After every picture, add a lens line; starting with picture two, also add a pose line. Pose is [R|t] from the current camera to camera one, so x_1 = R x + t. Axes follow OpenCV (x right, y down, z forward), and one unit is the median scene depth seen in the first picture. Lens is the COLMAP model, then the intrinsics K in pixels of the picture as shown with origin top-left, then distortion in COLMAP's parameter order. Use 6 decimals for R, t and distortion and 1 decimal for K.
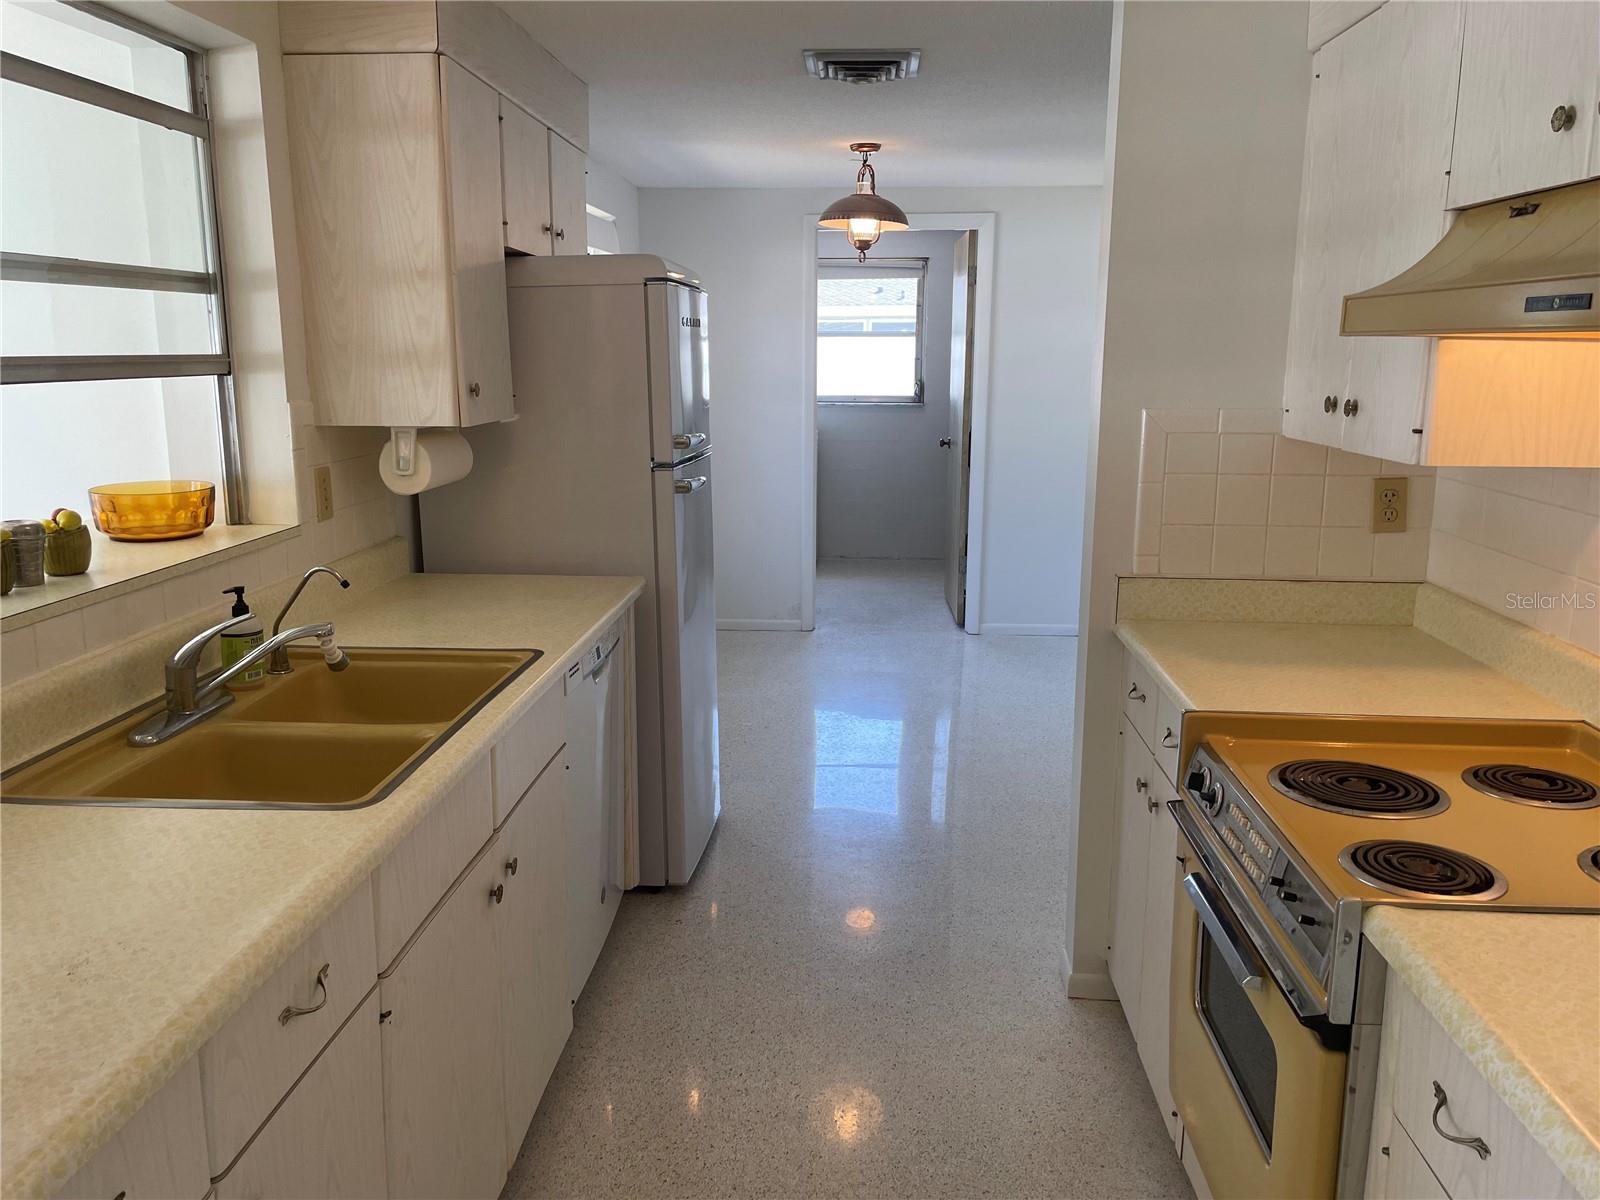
lens RADIAL K [[1201.6, 0, 782.6], [0, 1201.6, 594.9], [0, 0, 1]] dist [0.091723, -0.118484]
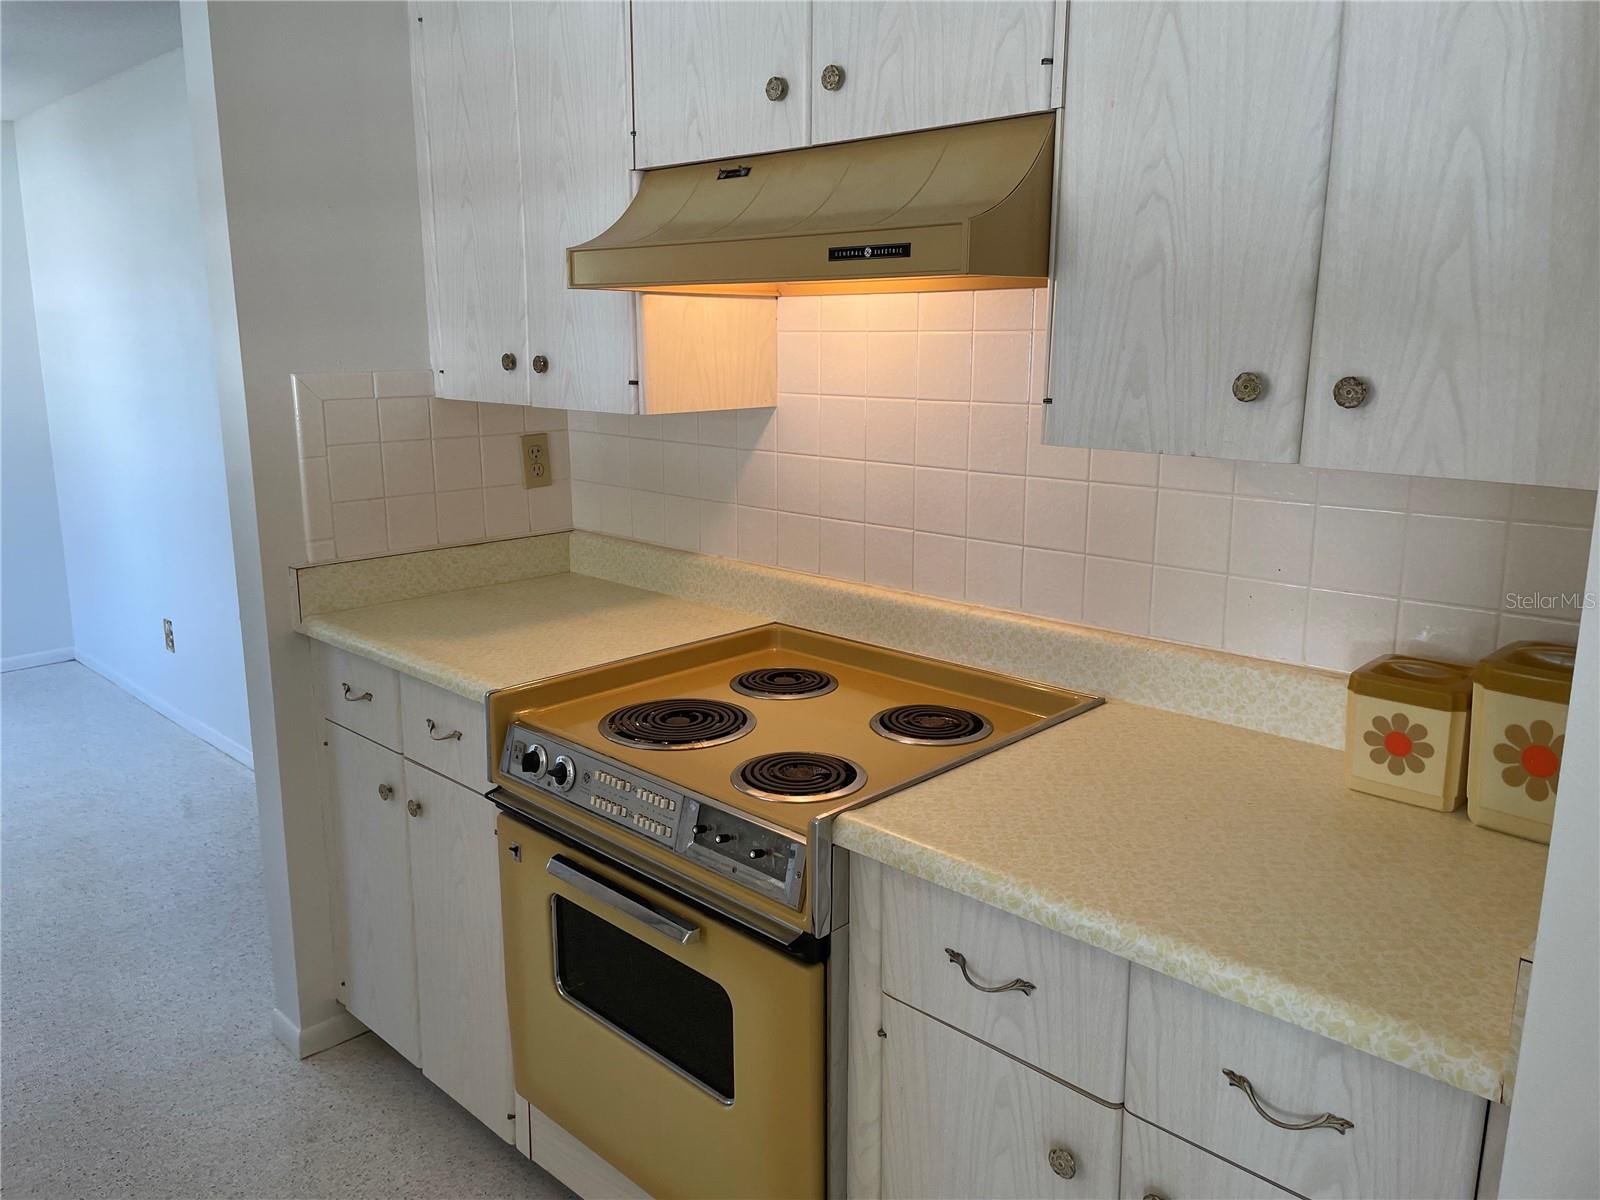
lens RADIAL K [[1201.6, 0, 782.6], [0, 1201.6, 594.9], [0, 0, 1]] dist [0.091723, -0.118484]
pose [[0.639819, -0.171063, 0.749245, -0.205560], [0.157847, 0.983379, 0.089726, -0.026089], [-0.752141, 0.060858, 0.656186, 0.223974]]
